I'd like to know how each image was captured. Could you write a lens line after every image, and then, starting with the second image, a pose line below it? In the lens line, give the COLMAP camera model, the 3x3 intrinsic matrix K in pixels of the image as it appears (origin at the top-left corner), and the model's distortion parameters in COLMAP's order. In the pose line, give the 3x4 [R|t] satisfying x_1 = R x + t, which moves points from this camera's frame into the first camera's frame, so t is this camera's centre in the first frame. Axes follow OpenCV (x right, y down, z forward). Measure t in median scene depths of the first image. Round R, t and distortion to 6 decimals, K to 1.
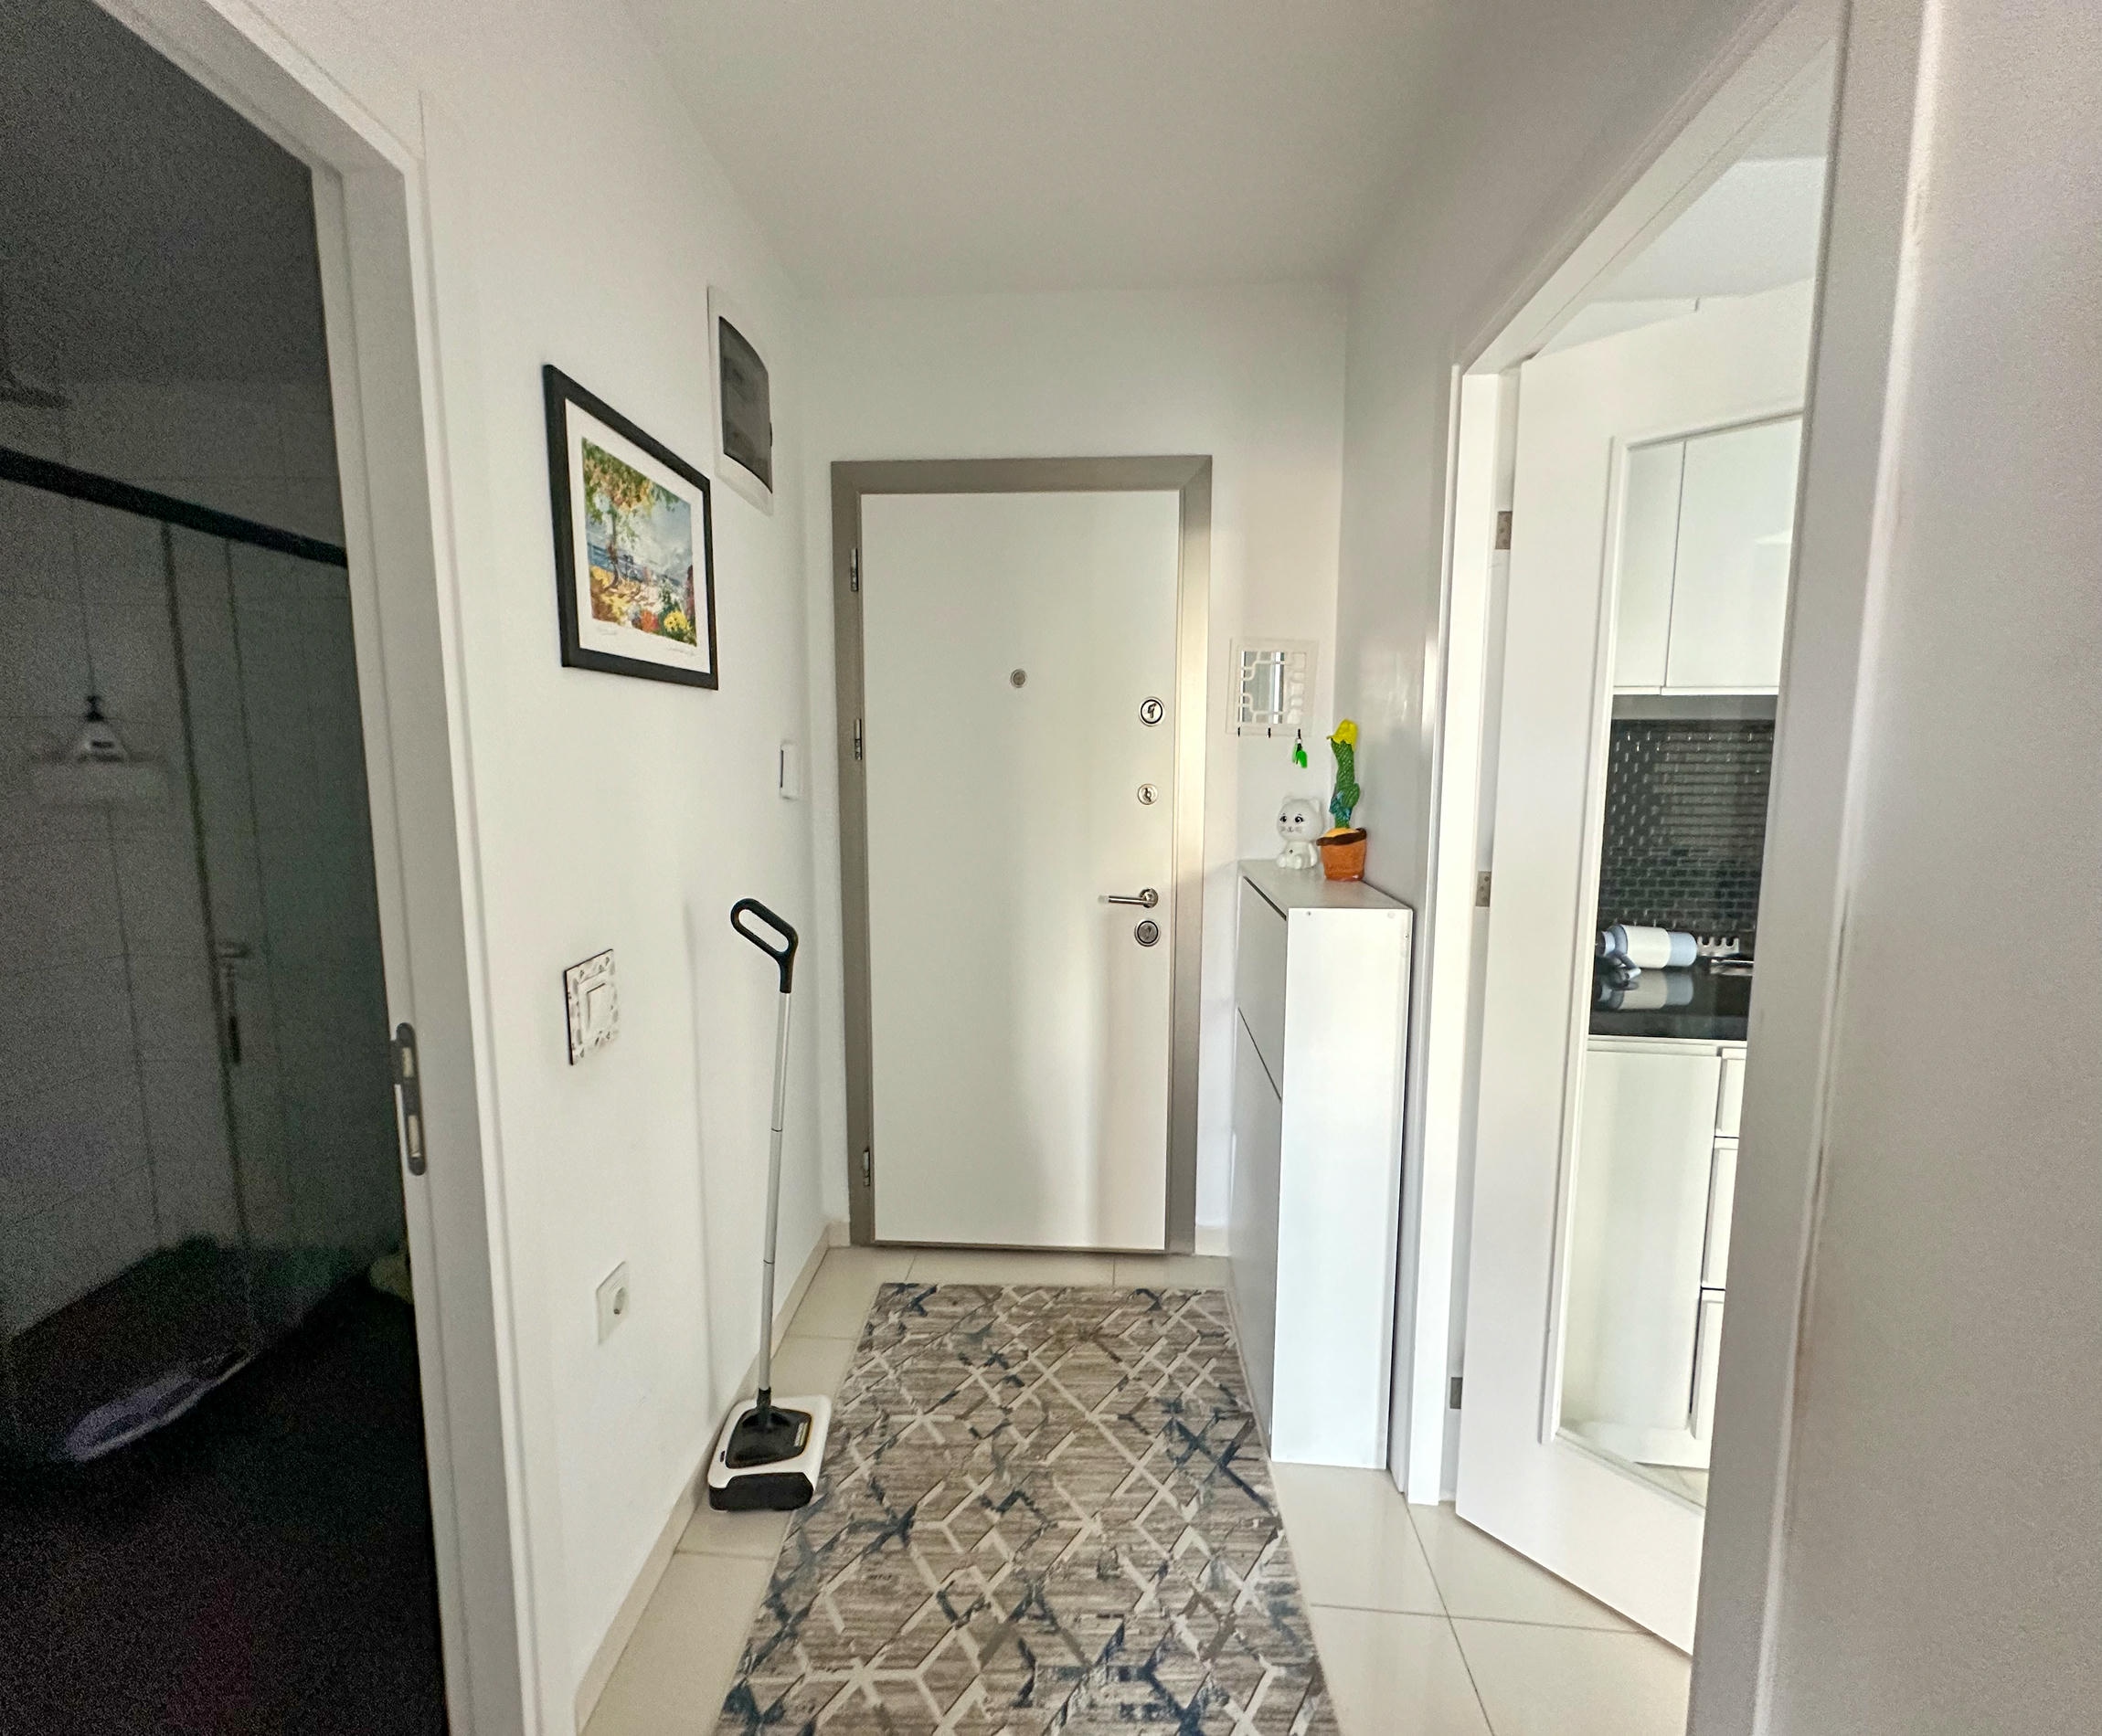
lens RADIAL K [[825.7, 0, 1052.9], [0, 825.7, 837.6], [0, 0, 1]] dist [0.001449, 0.000221]
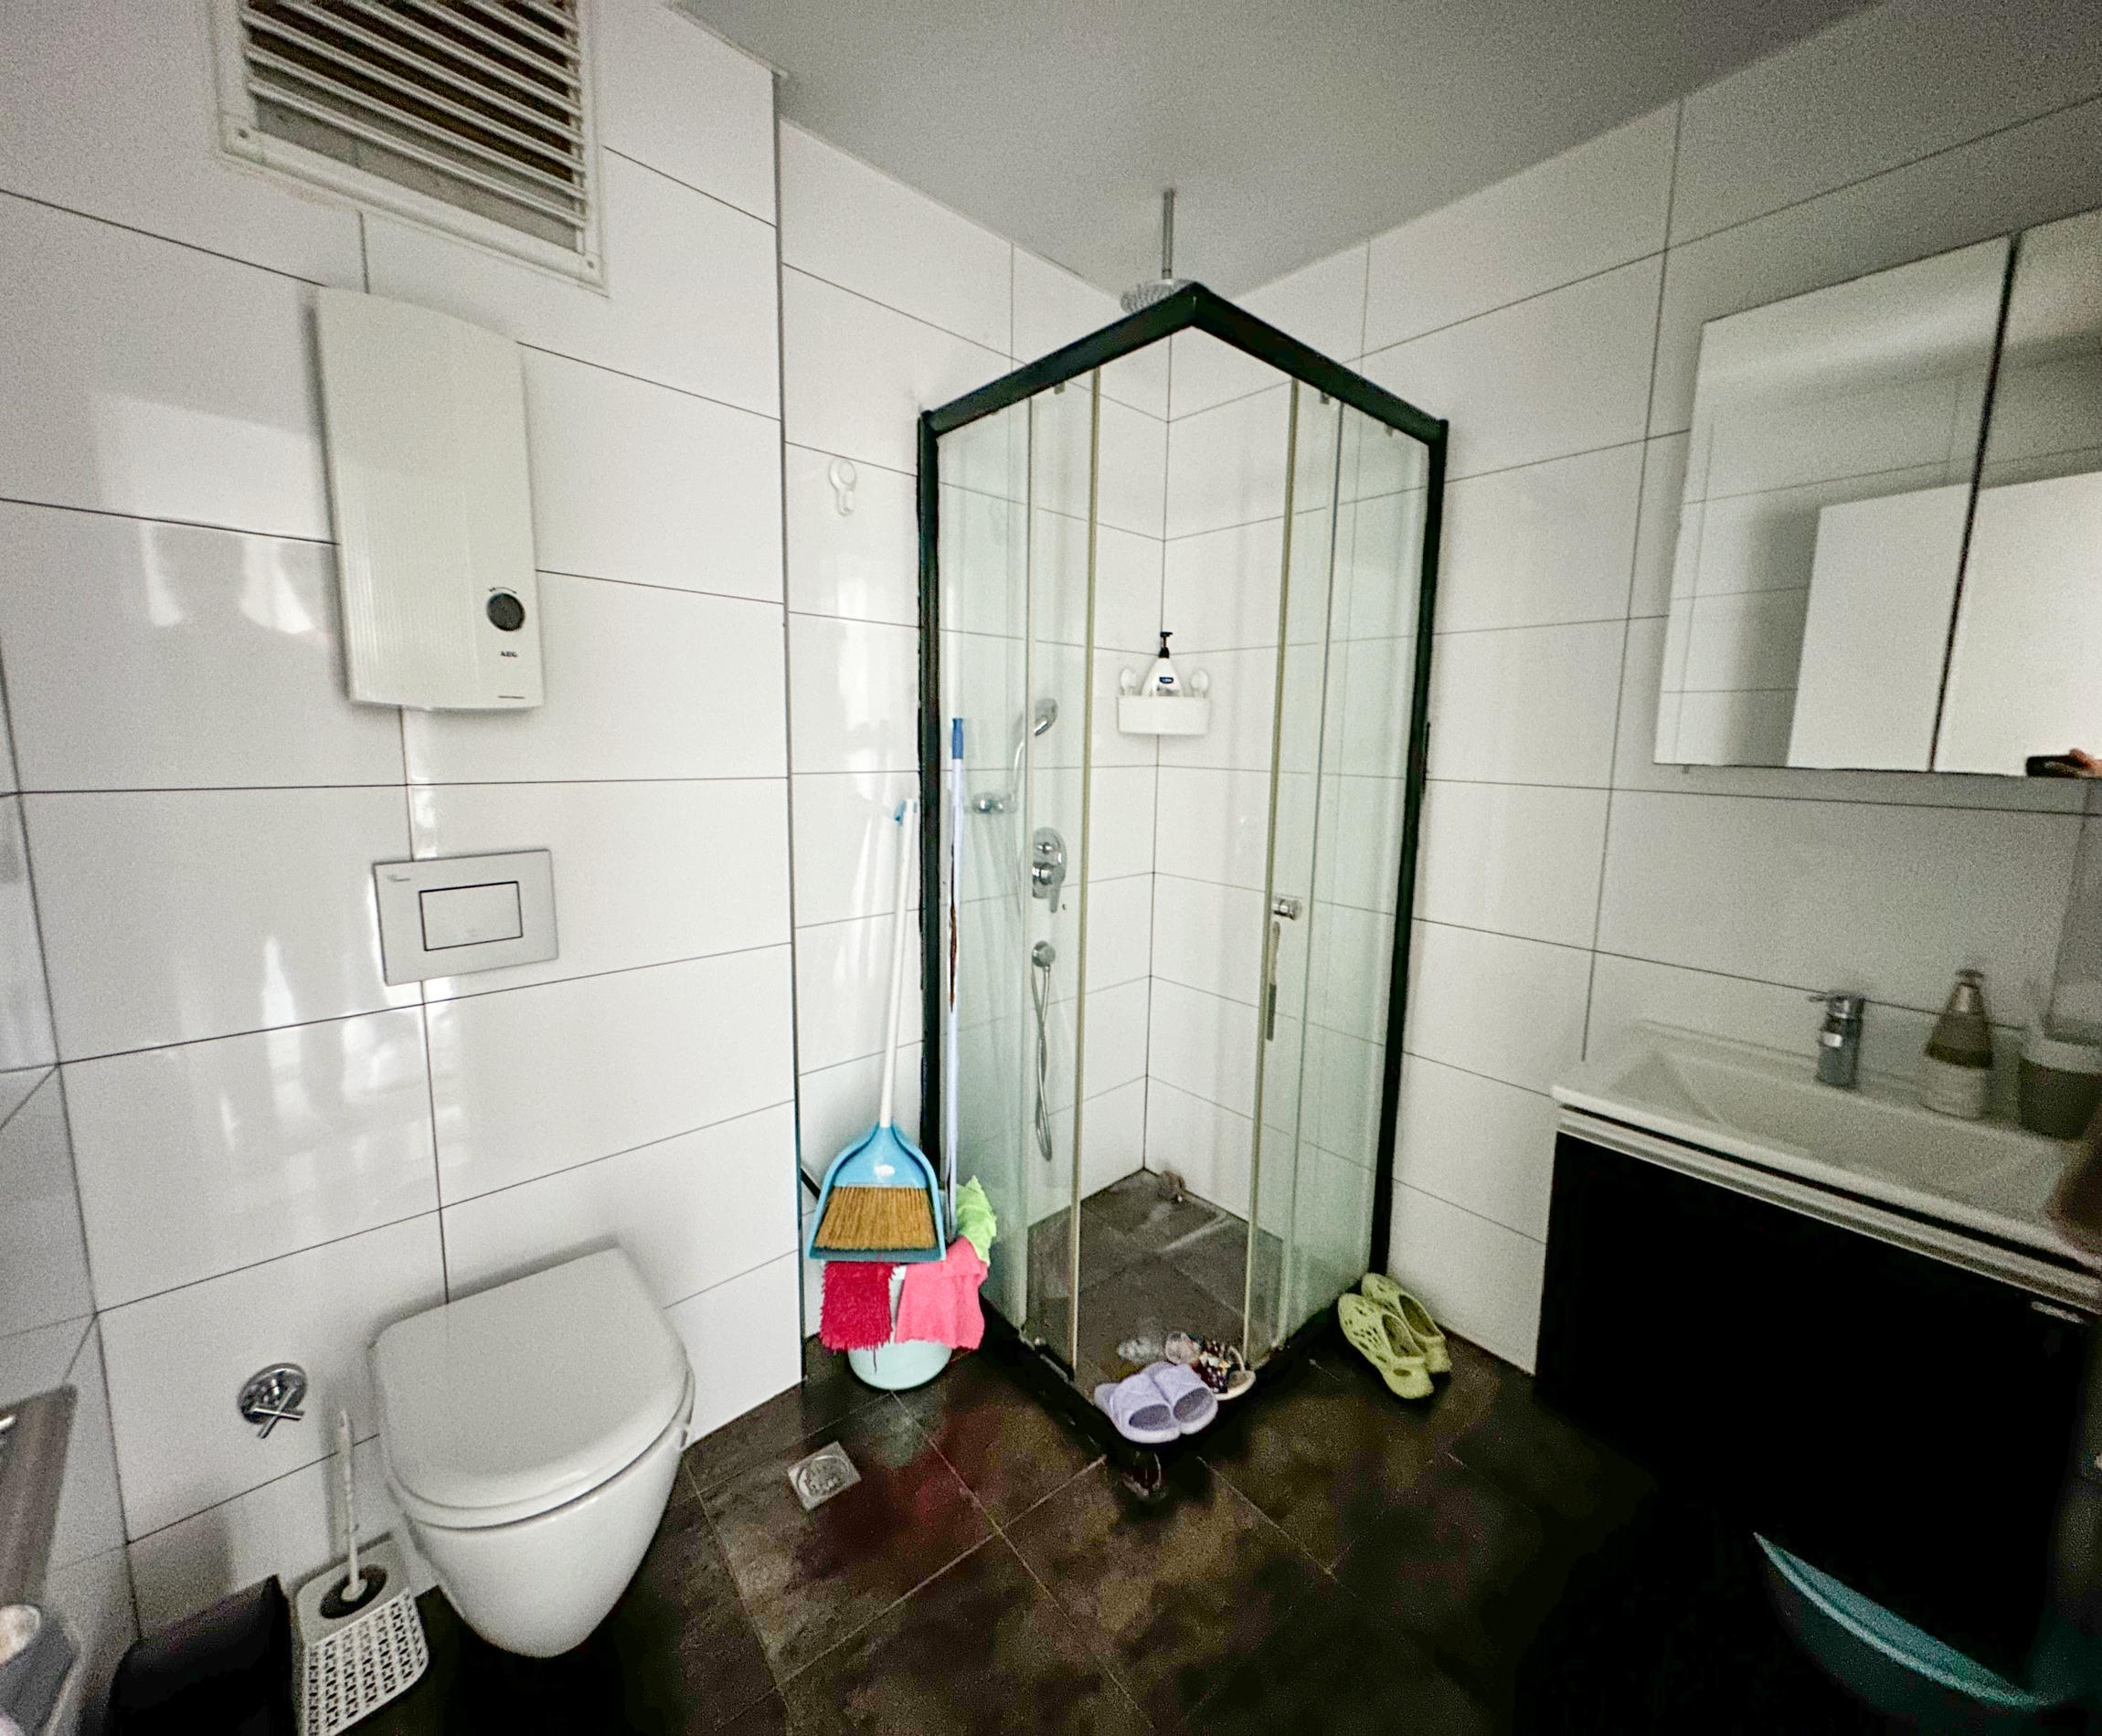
lens RADIAL K [[807.8, 0, 1028.0], [0, 807.8, 832.2], [0, 0, 1]] dist [-0.001087, 0.000350]
pose [[0.625603, 0.096631, -0.774134, -0.476337], [-0.084384, 0.994859, 0.055990, 0.031918], [0.775565, 0.030297, 0.630541, 0.255171]]
